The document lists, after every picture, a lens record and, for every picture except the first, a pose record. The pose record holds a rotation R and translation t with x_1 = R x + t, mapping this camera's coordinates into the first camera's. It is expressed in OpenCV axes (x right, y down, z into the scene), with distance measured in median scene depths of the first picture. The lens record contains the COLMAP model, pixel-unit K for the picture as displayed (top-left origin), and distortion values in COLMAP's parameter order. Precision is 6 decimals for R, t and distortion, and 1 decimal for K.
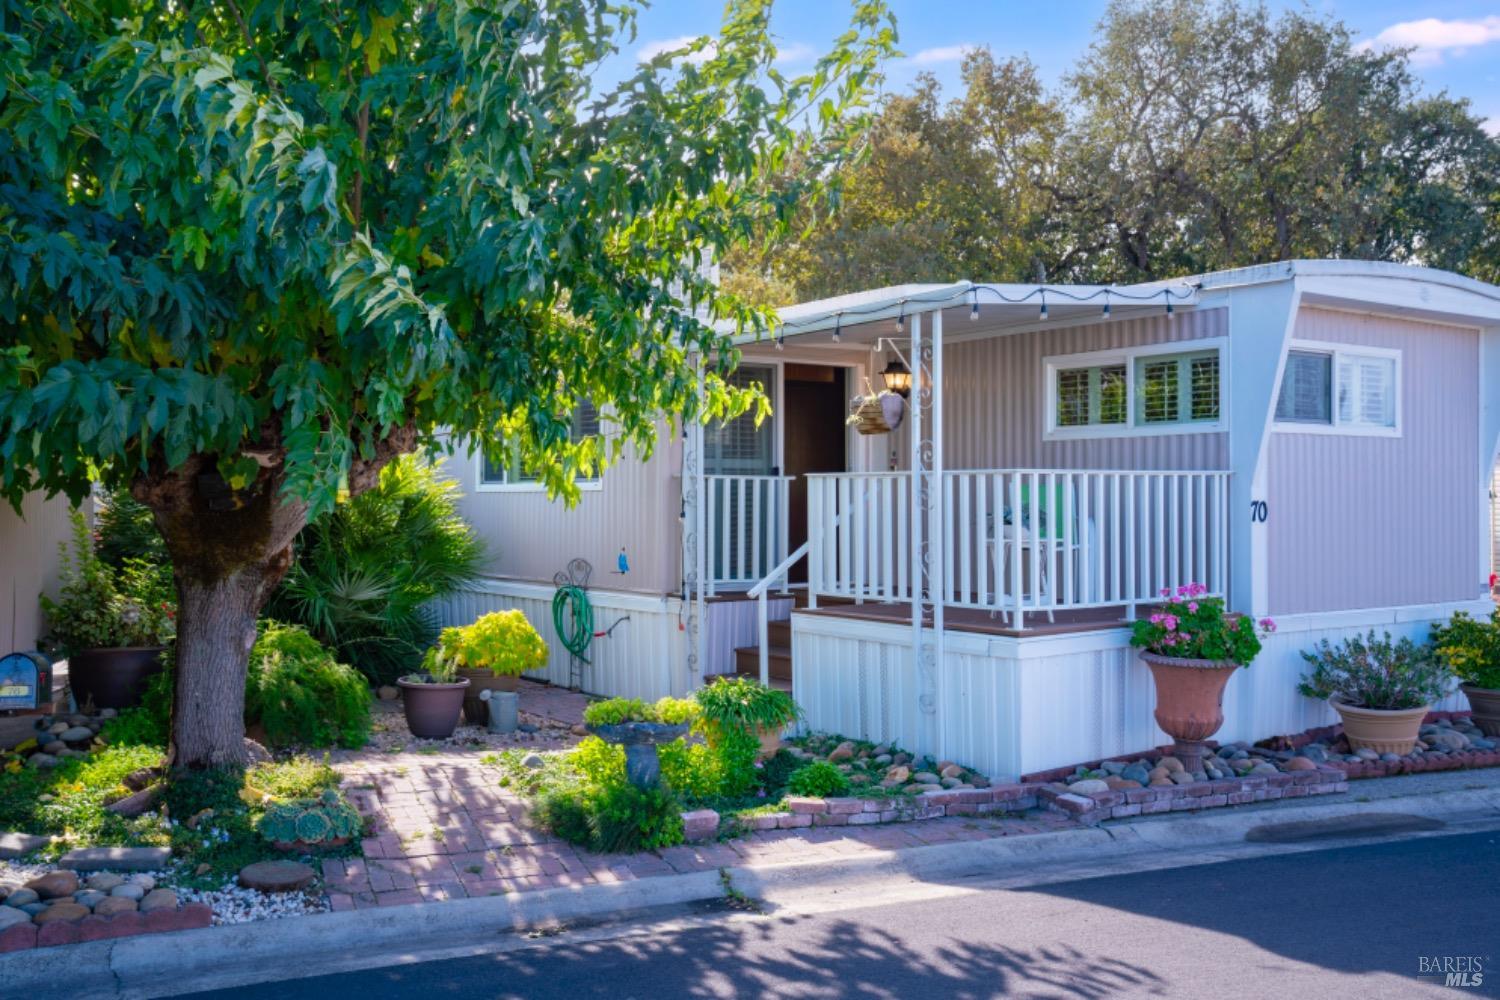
lens RADIAL K [[1399.7, 0, 750.0], [0, 1399.7, 500.0], [0, 0, 1]] dist [-0.001494, 0.009551]
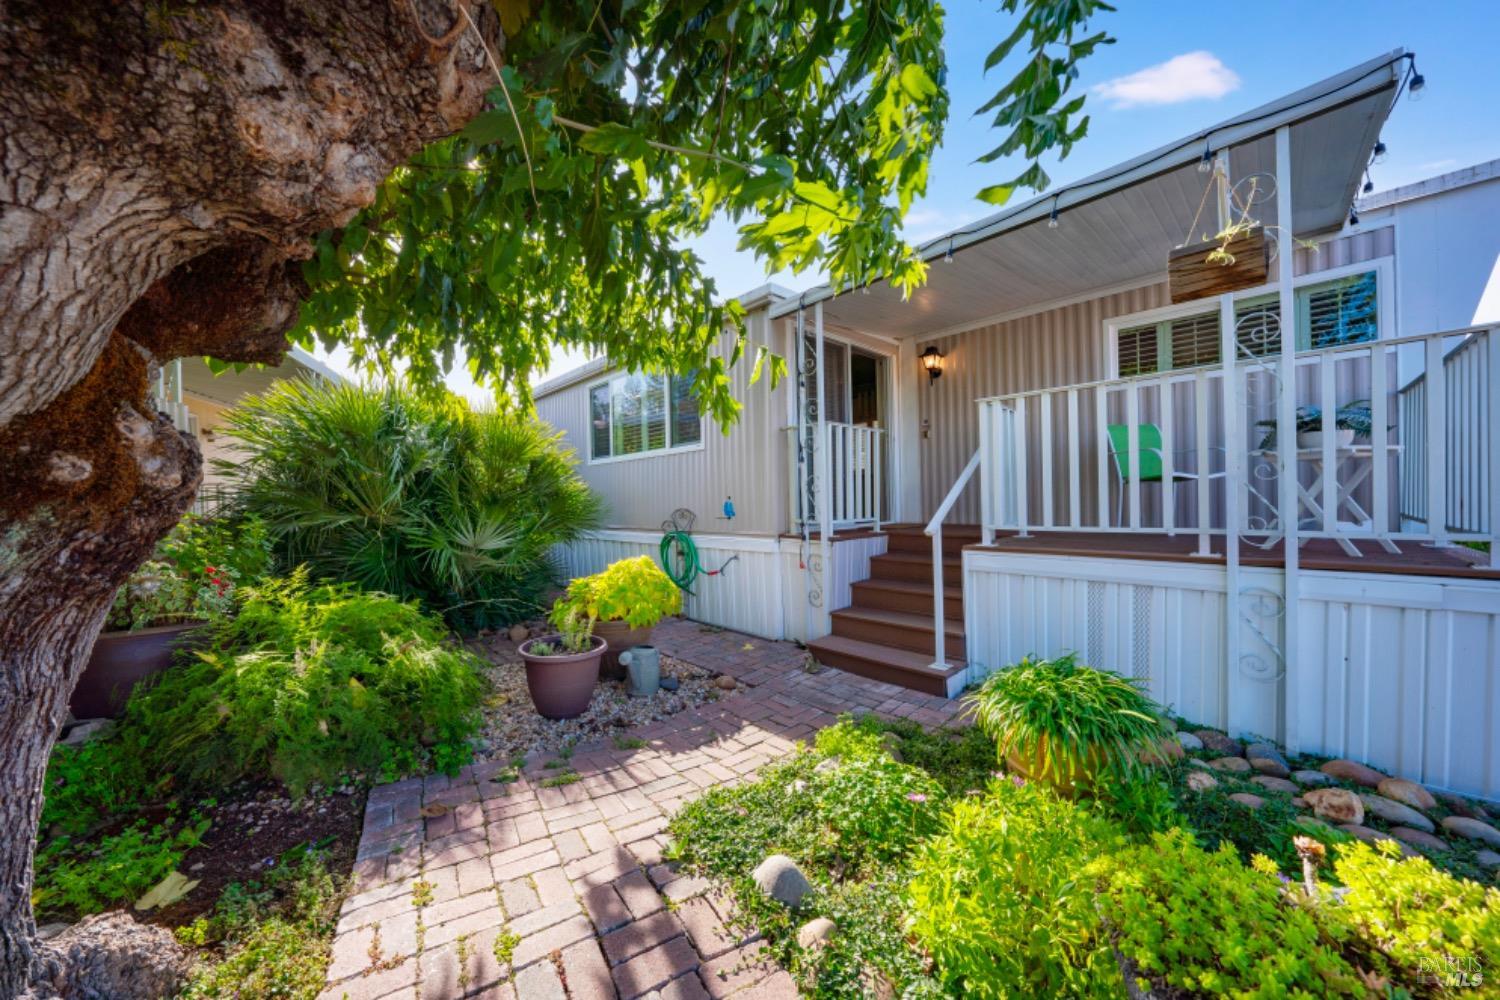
lens RADIAL K [[515.7, 0, 751.4], [0, 515.7, 503.1], [0, 0, 1]] dist [-0.032044, 0.006448]
pose [[0.989632, -0.024628, 0.141500, -0.157592], [0.023683, 0.999685, 0.008358, 0.043467], [-0.141661, -0.004920, 0.989903, 0.687825]]
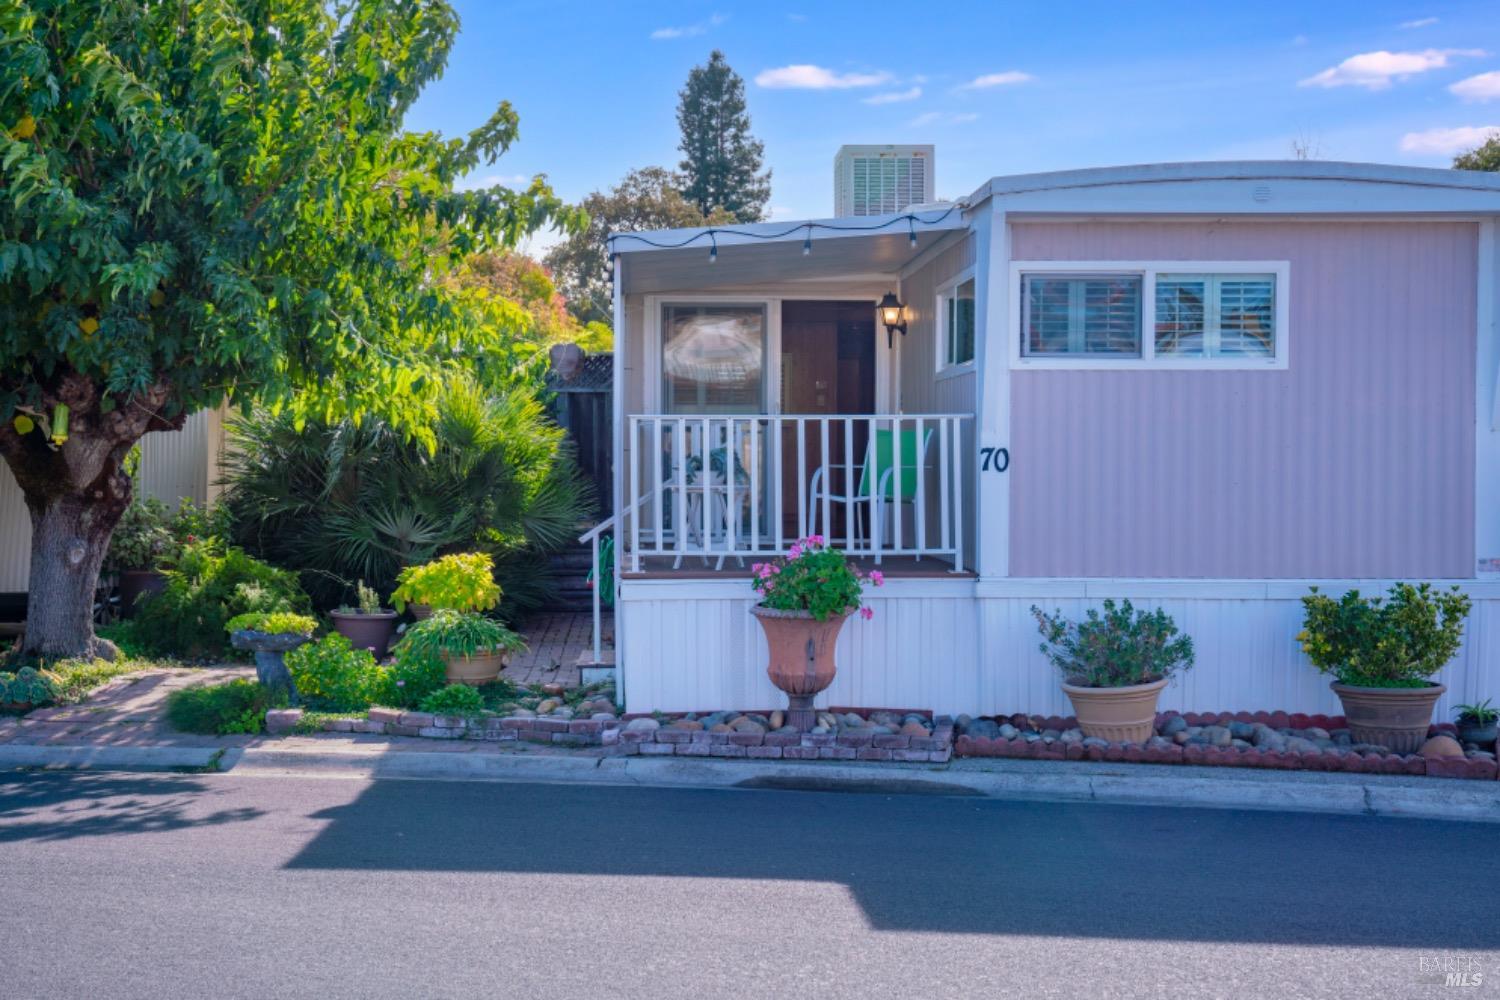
lens RADIAL K [[1993.1, 0, 750.0], [0, 1993.1, 500.0], [0, 0, 1]] dist [0.122787, 0.071683]
pose [[0.842138, 0.015598, -0.539037, 0.877193], [-0.004242, 0.999742, 0.022303, 0.005921], [0.539246, -0.016496, 0.841987, -0.149253]]
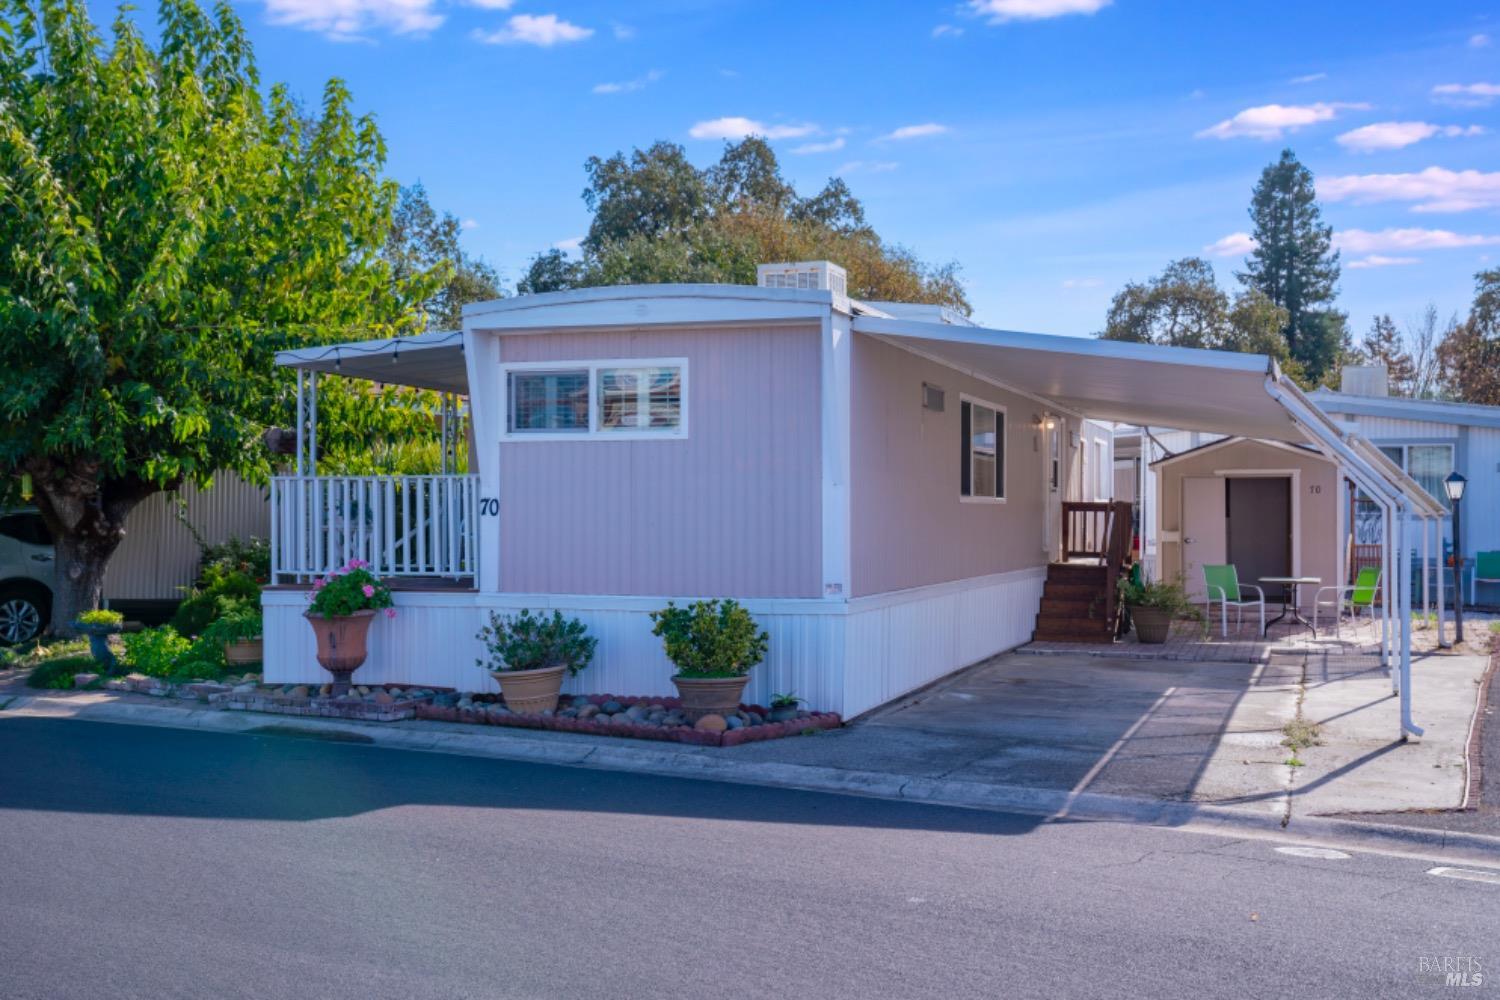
lens RADIAL K [[1706.4, 0, 750.0], [0, 1706.4, 500.0], [0, 0, 1]] dist [0.116755, 0.019613]
pose [[0.579459, -0.003169, -0.814995, 1.645210], [-0.002391, 0.999982, -0.005589, 0.009408], [0.814998, 0.005188, 0.579441, 0.299895]]
